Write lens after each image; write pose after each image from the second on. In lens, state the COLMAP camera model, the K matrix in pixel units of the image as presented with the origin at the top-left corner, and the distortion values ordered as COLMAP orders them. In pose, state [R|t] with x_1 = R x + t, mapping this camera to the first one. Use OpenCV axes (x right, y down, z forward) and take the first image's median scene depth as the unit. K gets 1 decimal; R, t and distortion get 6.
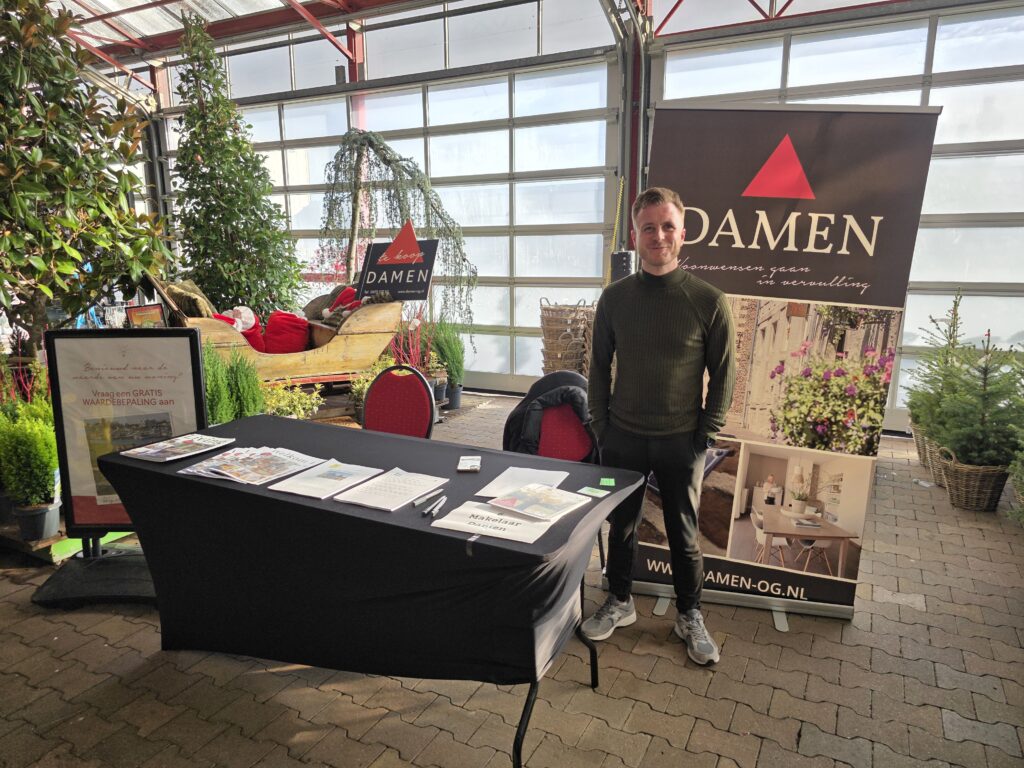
lens RADIAL K [[667.7, 0, 513.4], [0, 667.7, 371.2], [0, 0, 1]] dist [0.060811, -0.064411]
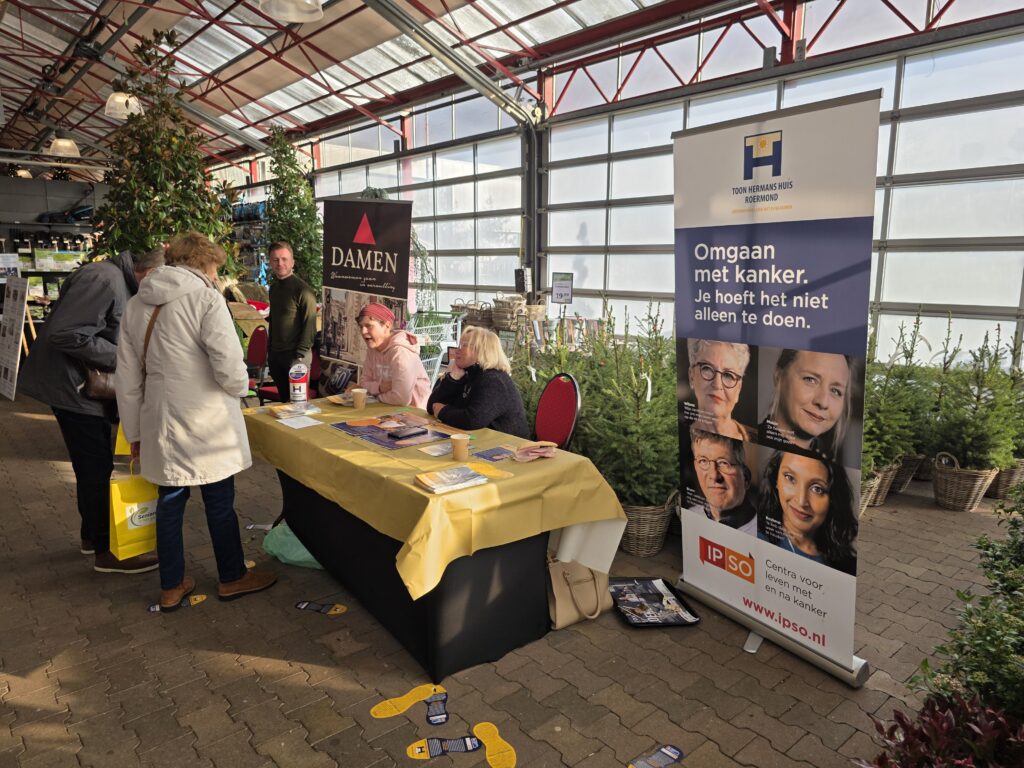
lens RADIAL K [[695.7, 0, 526.4], [0, 695.7, 382.2], [0, 0, 1]] dist [0.033522, -0.042469]
pose [[0.922748, 0.077371, -0.377558, 0.616207], [-0.081490, 0.996661, 0.005080, 0.041296], [0.376691, 0.026079, 0.925972, -0.283663]]
